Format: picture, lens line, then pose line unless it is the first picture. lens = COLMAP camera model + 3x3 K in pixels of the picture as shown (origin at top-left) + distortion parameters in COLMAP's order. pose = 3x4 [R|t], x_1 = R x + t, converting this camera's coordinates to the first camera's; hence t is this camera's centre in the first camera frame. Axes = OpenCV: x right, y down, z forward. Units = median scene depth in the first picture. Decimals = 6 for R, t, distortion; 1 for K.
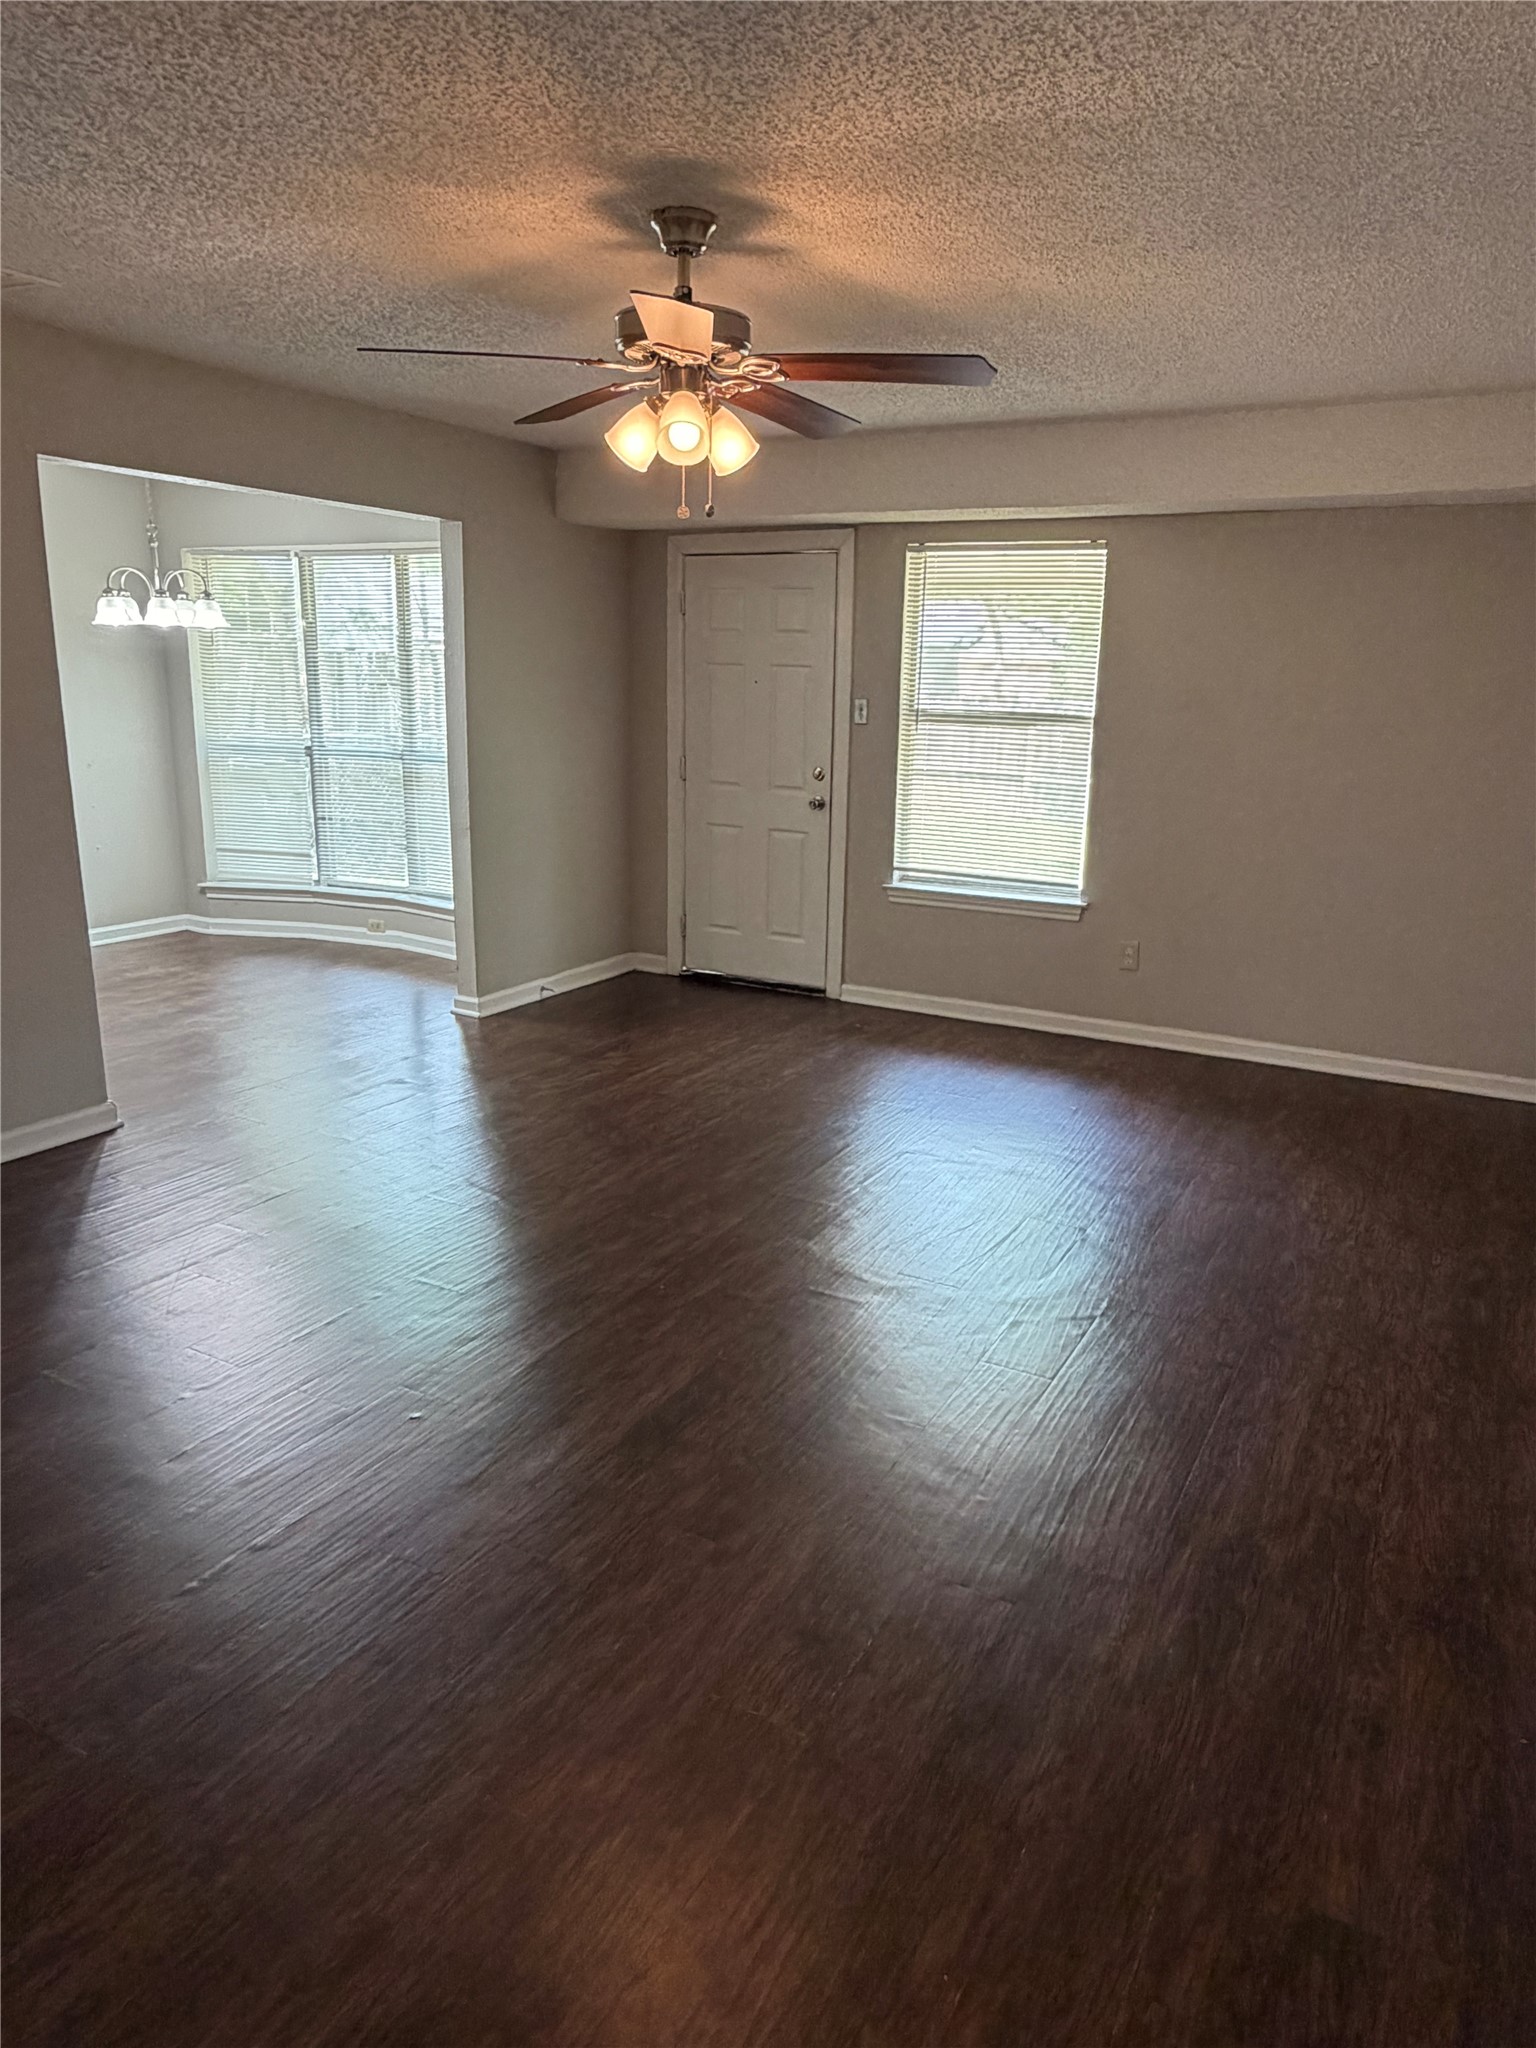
lens RADIAL K [[1360.1, 0, 771.0], [0, 1360.1, 1012.8], [0, 0, 1]] dist [-0.004228, 0.004277]
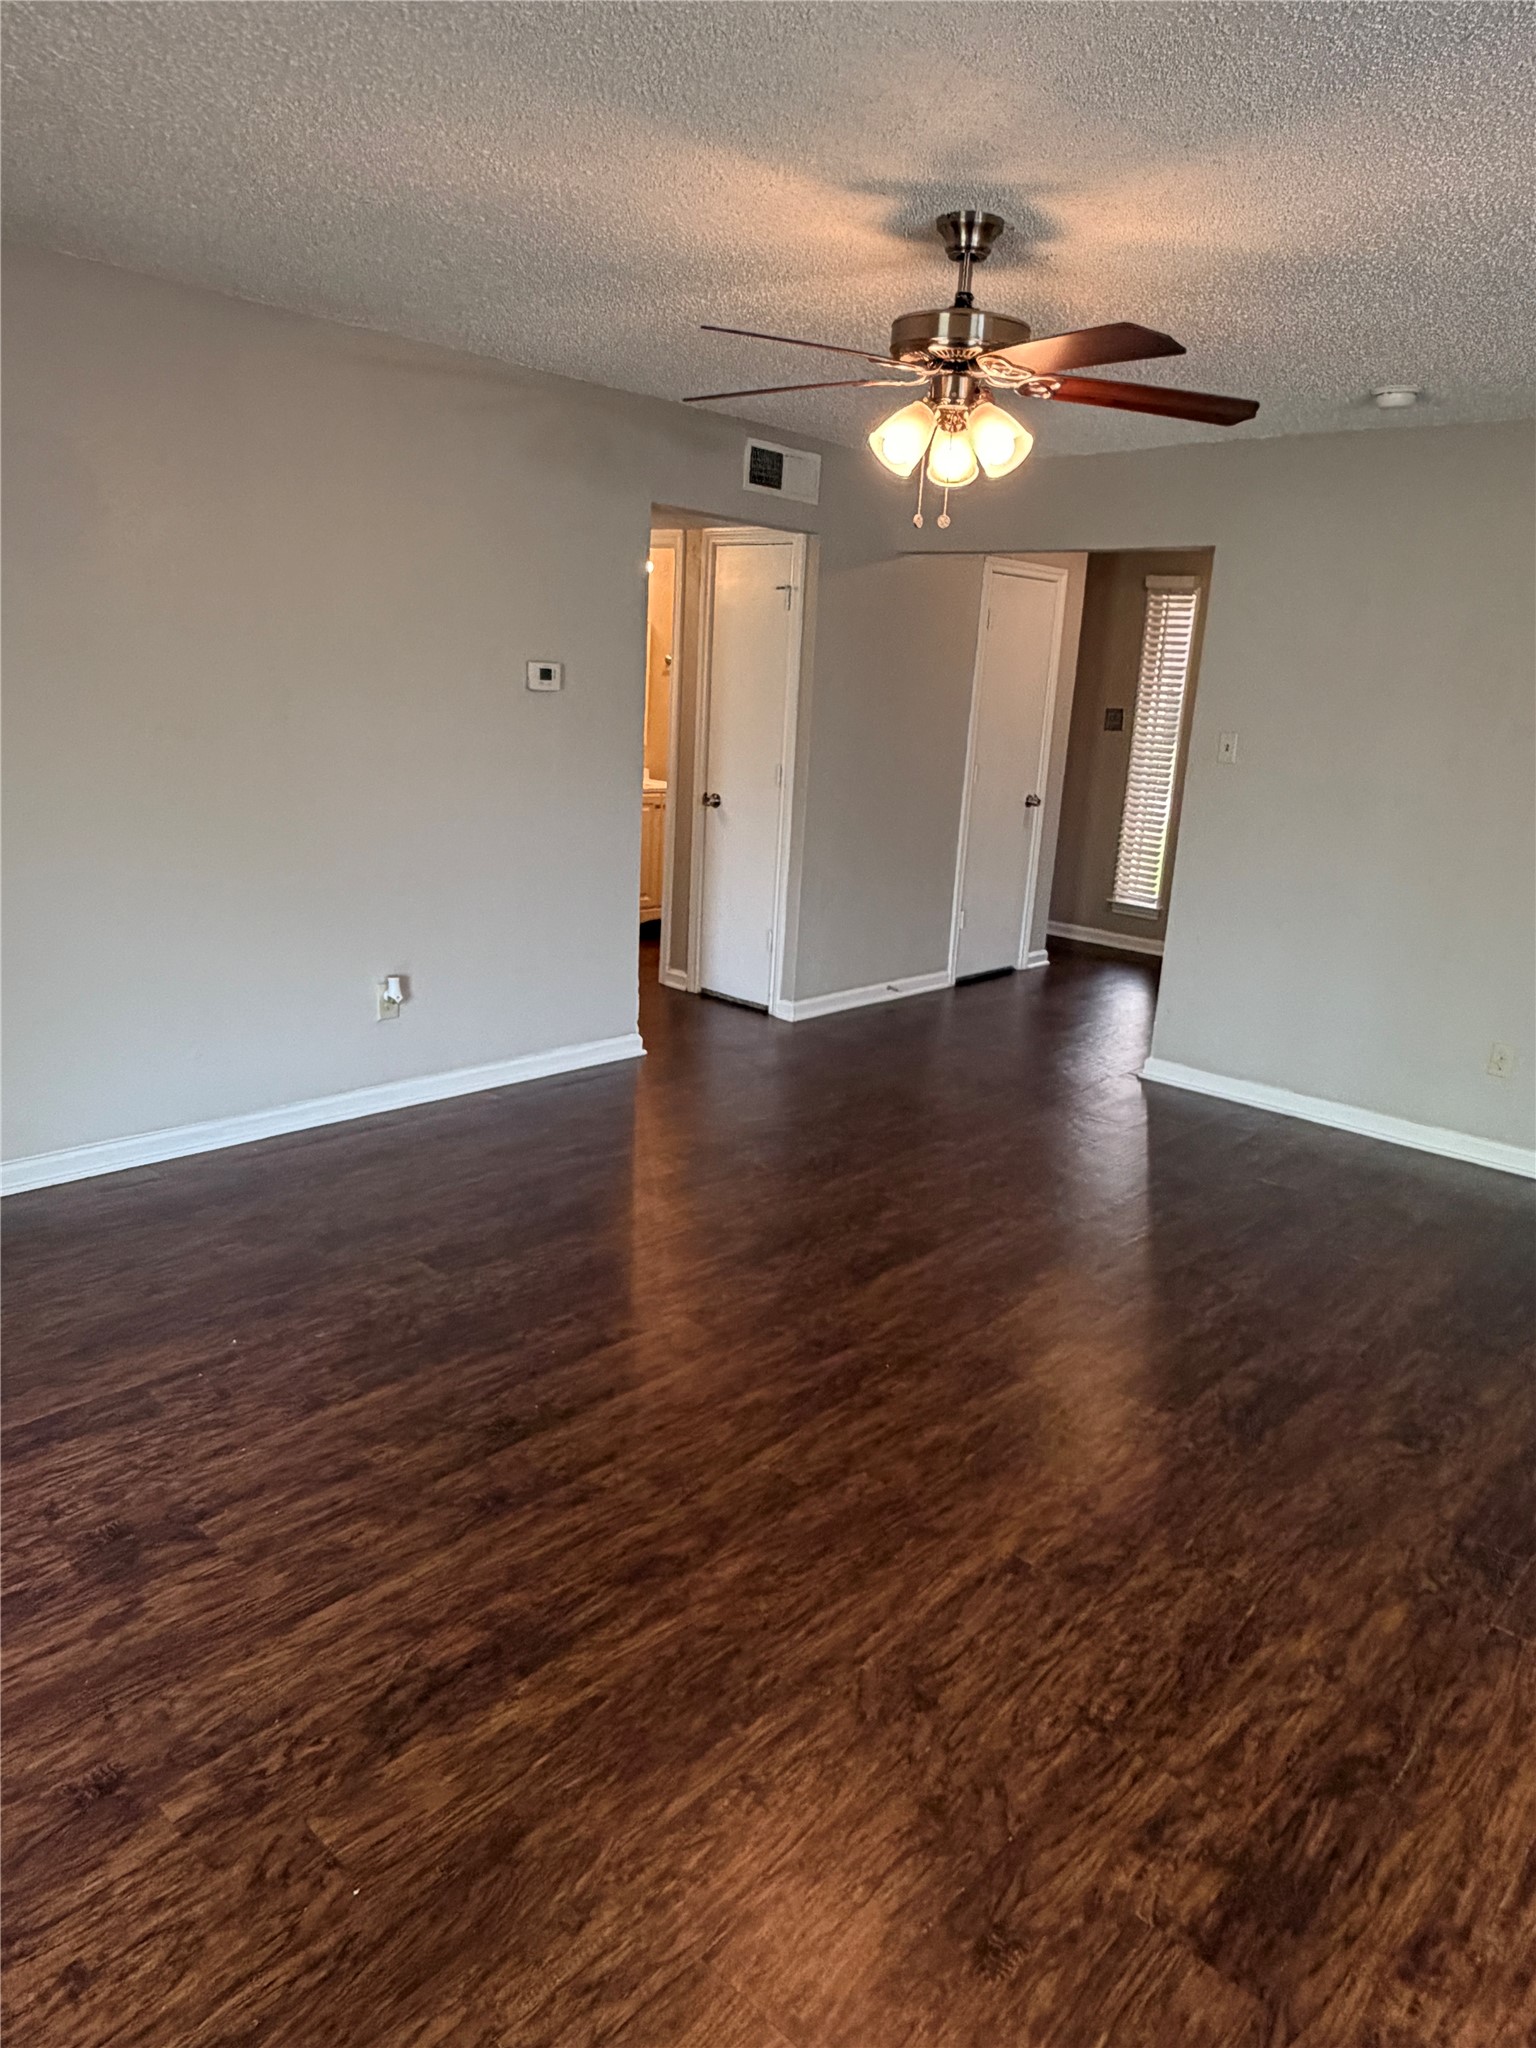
lens RADIAL K [[1360.1, 0, 770.3], [0, 1360.1, 1039.0], [0, 0, 1]] dist [-0.004228, 0.004277]
pose [[-0.966005, -0.139030, 0.217958, -0.160649], [-0.015445, 0.872615, 0.488164, -0.406127], [-0.258063, 0.468203, -0.845098, 1.576776]]
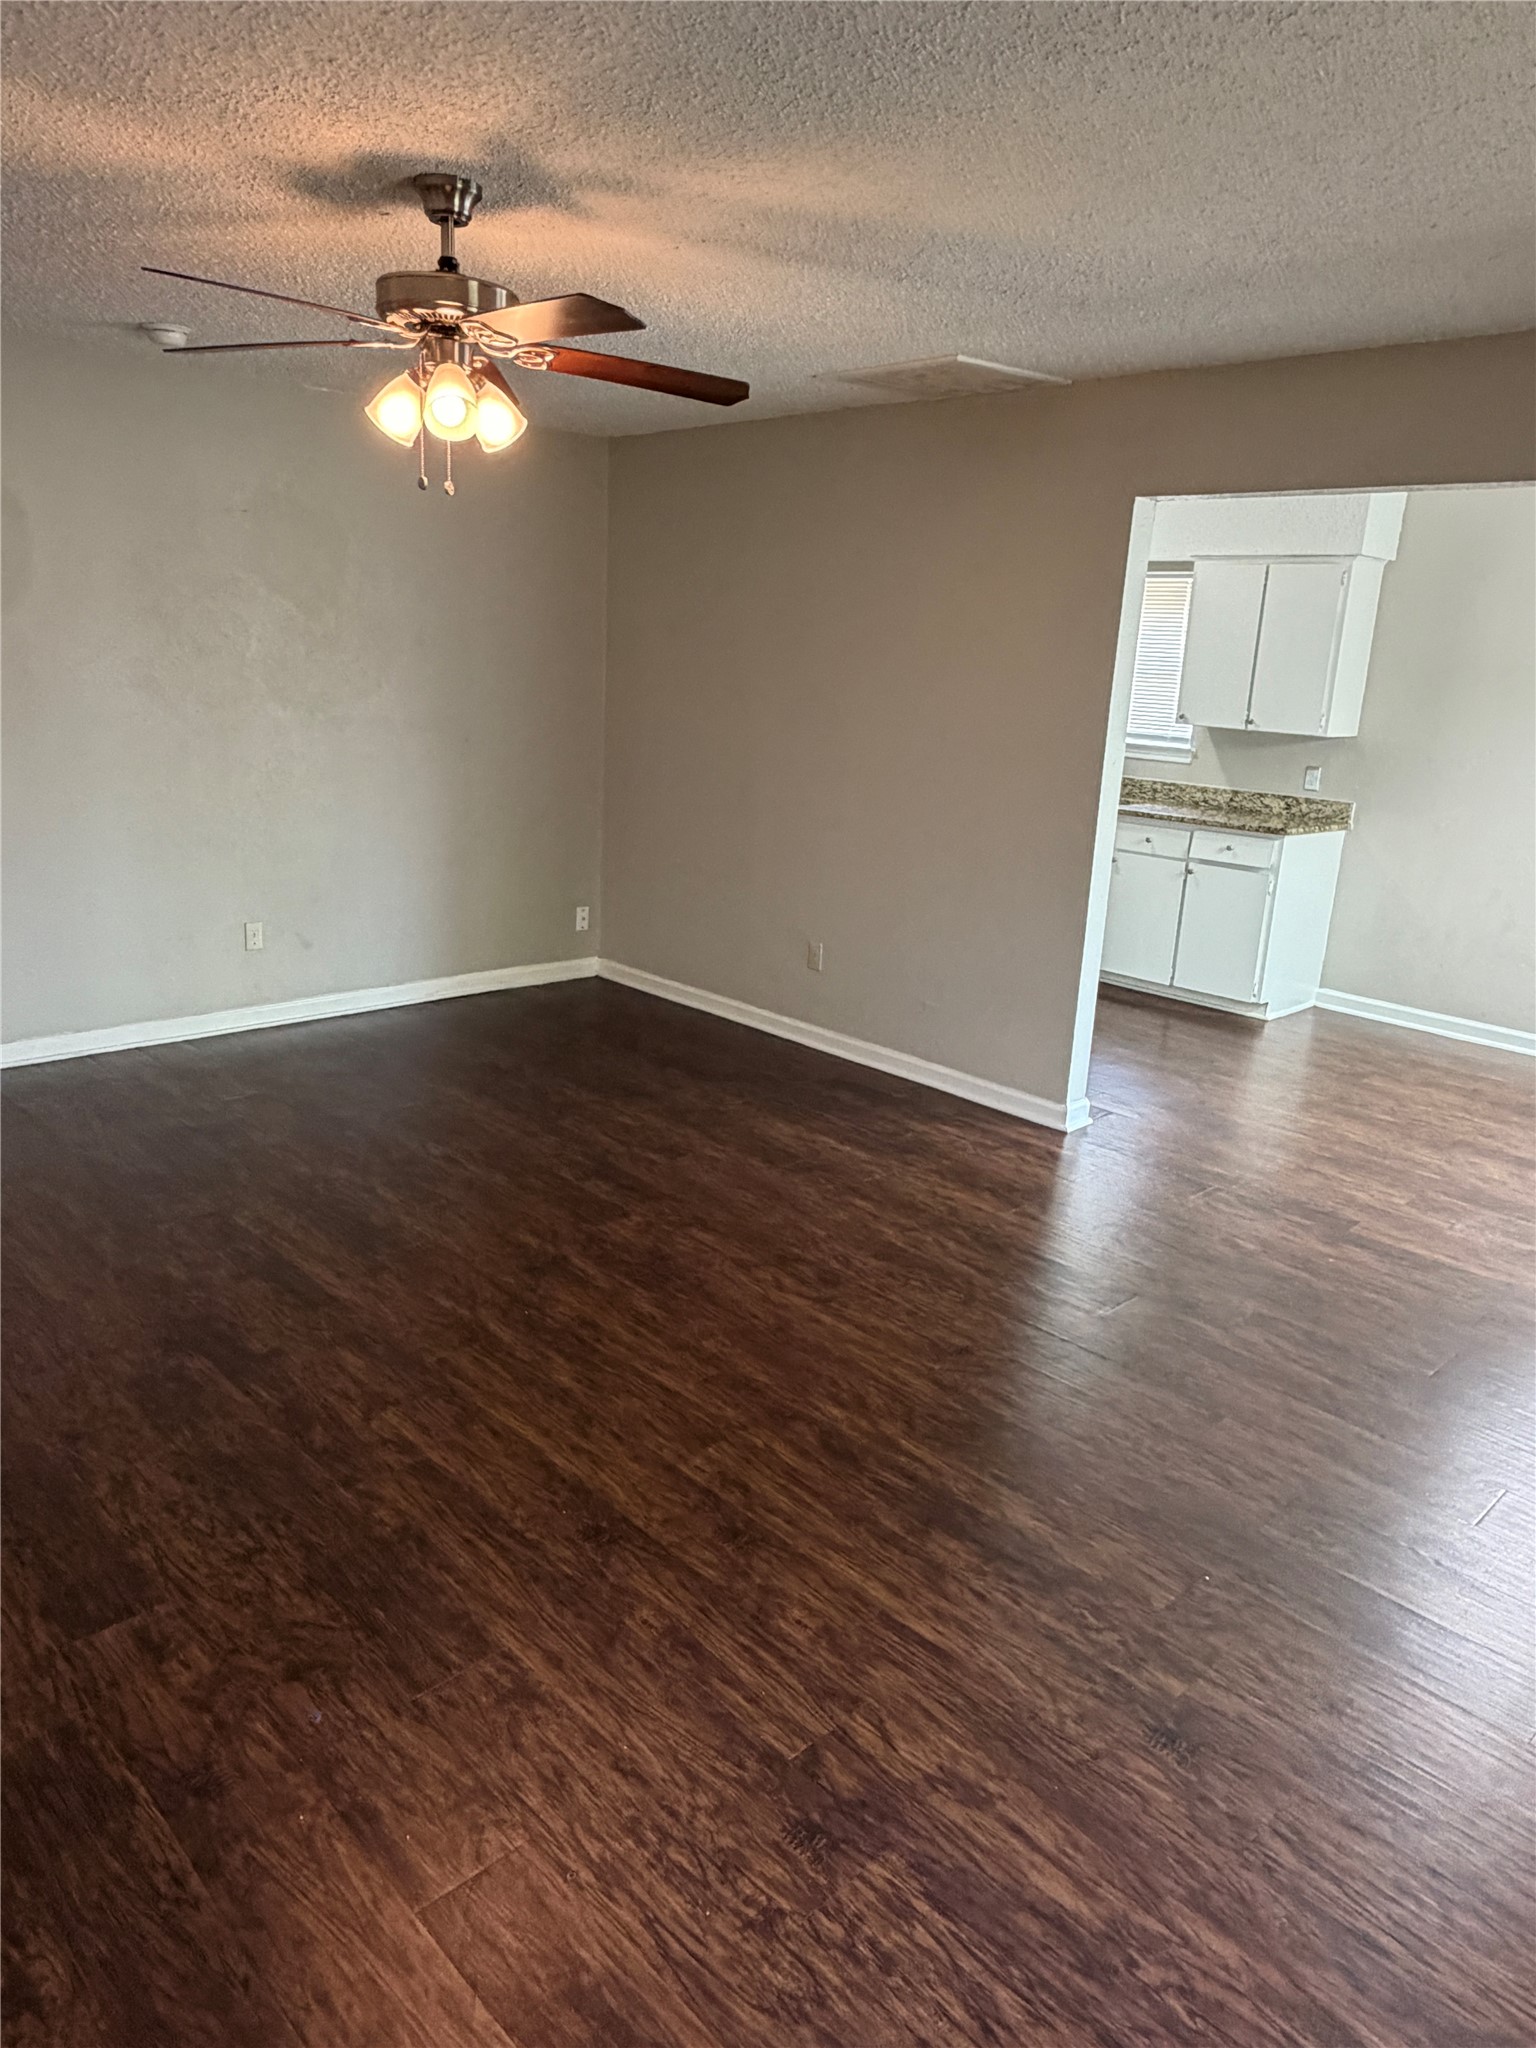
lens RADIAL K [[1360.1, 0, 784.7], [0, 1360.1, 1034.4], [0, 0, 1]] dist [-0.004228, 0.004277]
pose [[-0.297662, 0.221847, -0.928537, 0.660541], [-0.284025, 0.908004, 0.307991, -0.299178], [0.911442, 0.355405, -0.207268, 1.207669]]
